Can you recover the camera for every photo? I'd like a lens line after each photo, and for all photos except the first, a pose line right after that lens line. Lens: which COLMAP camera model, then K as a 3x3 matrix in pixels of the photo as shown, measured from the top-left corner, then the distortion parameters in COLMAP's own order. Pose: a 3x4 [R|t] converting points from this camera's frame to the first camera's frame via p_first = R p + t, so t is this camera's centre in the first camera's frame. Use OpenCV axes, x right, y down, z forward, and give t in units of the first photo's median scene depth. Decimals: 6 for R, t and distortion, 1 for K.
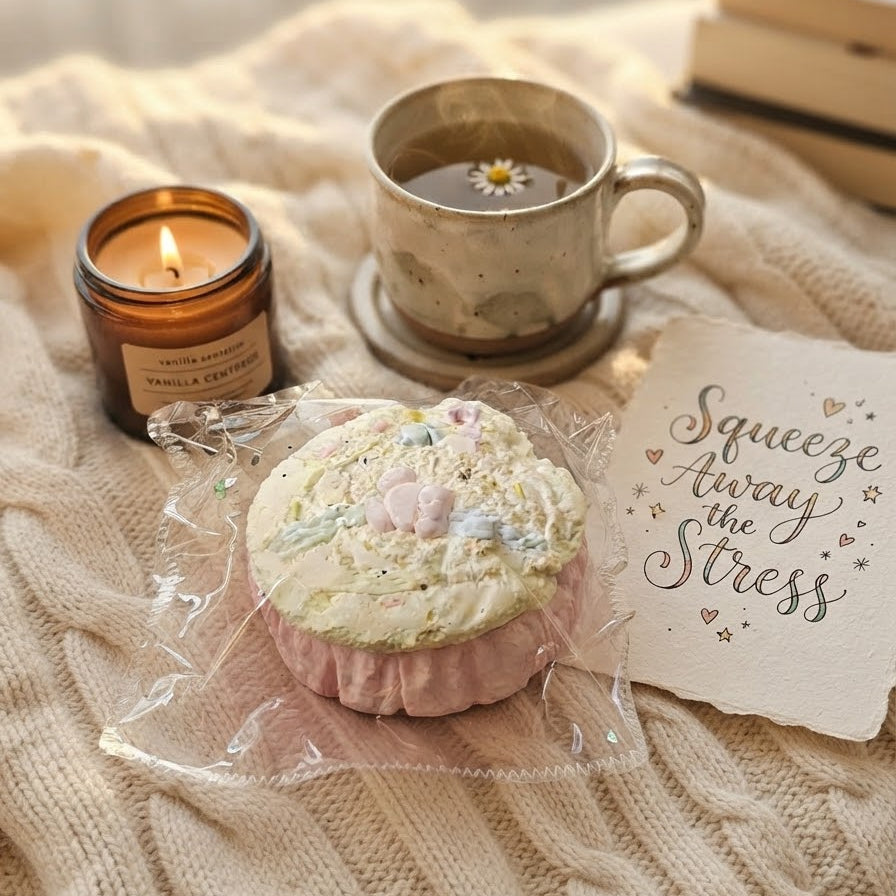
lens RADIAL K [[1322.5, 0, 432.1], [0, 1322.5, 447.7], [0, 0, 1]] dist [0.251807, 0.013054]
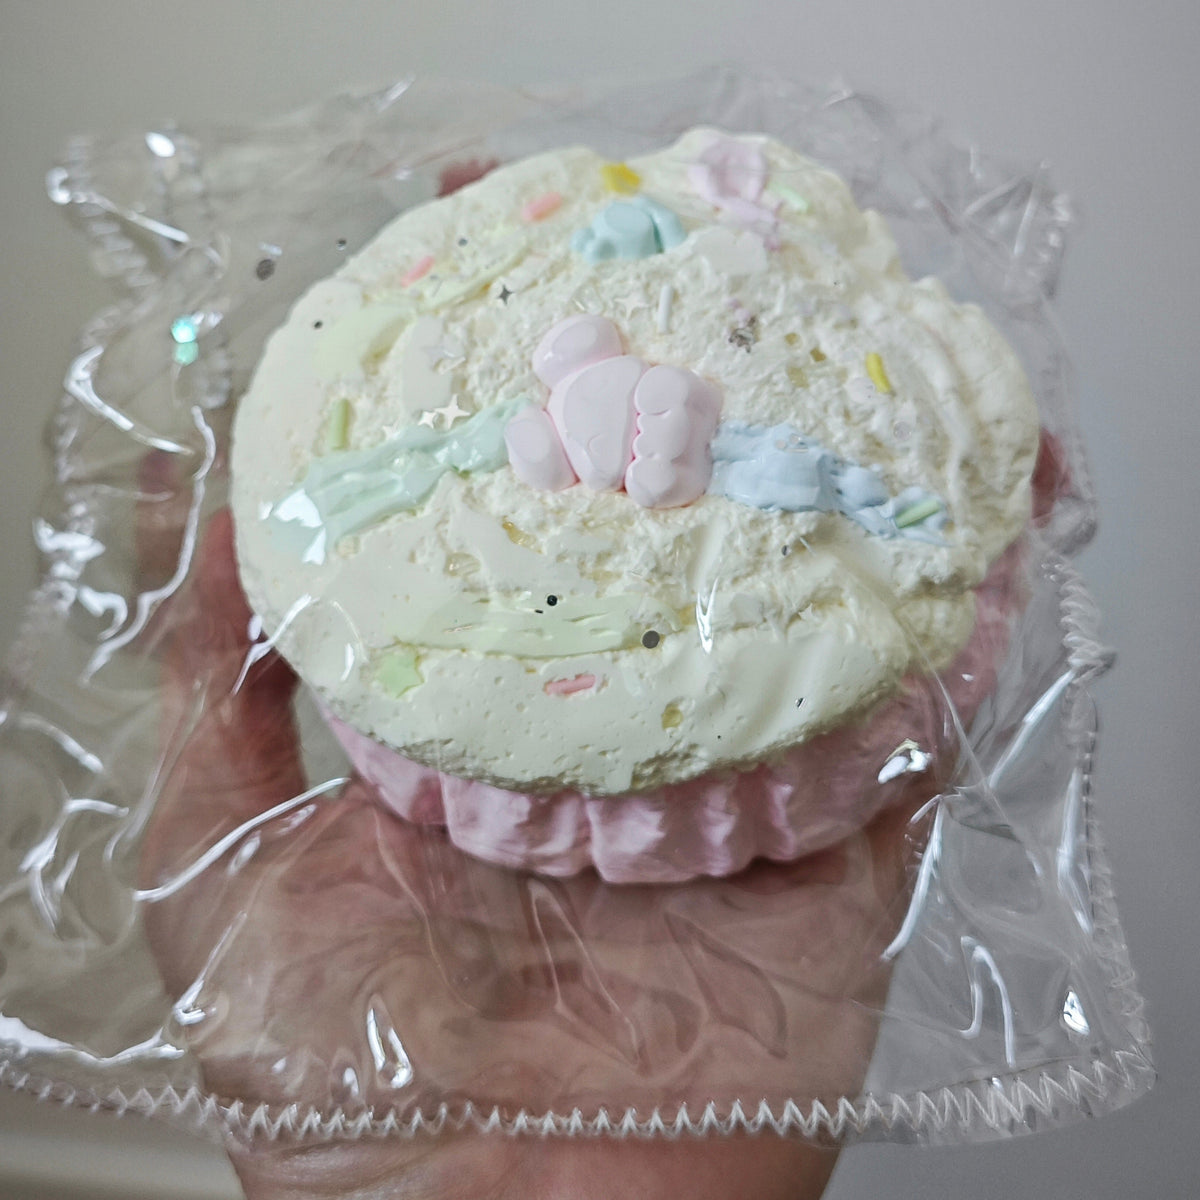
lens RADIAL K [[1353.4, 0, 602.4], [0, 1353.4, 541.4], [0, 0, 1]] dist [0.175761, -0.005243]
pose [[0.999970, -0.003953, -0.006679, -0.017464], [0.005604, 0.963132, 0.268972, -0.032076], [0.005370, -0.269001, 0.963125, 0.587650]]
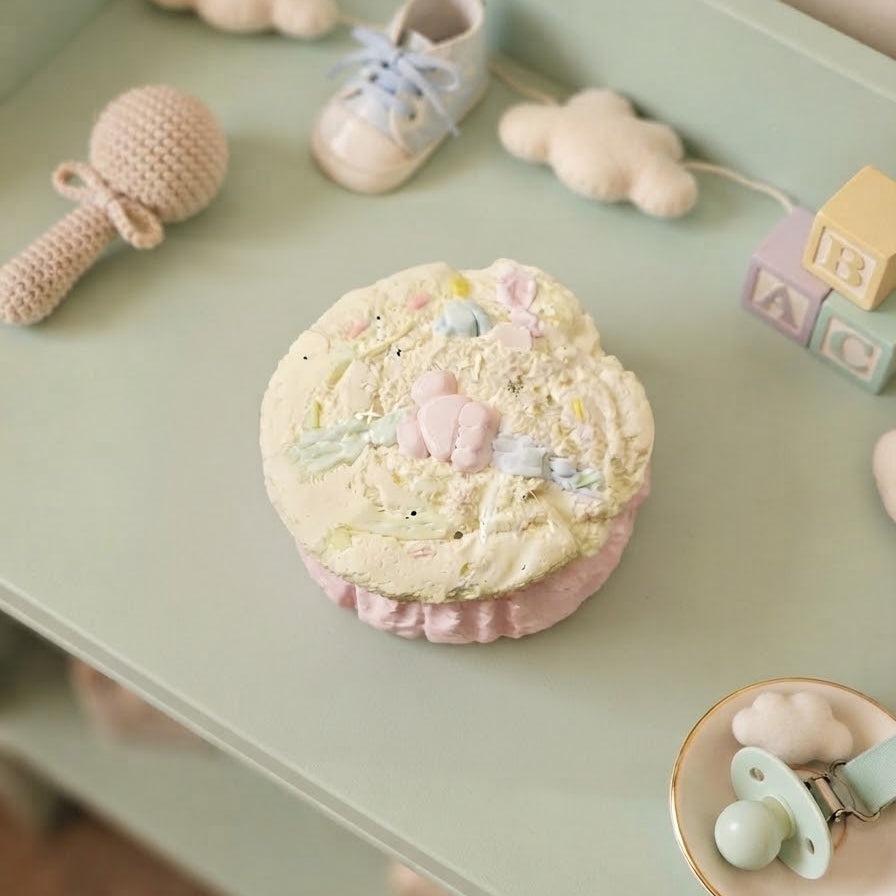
lens RADIAL K [[1322.5, 0, 432.1], [0, 1322.5, 447.7], [0, 0, 1]] dist [0.251807, 0.013054]
pose [[0.997744, 0.067005, -0.004257, -0.022618], [-0.061007, 0.931242, 0.359260, -0.248867], [0.028037, -0.358189, 0.933228, 0.198876]]
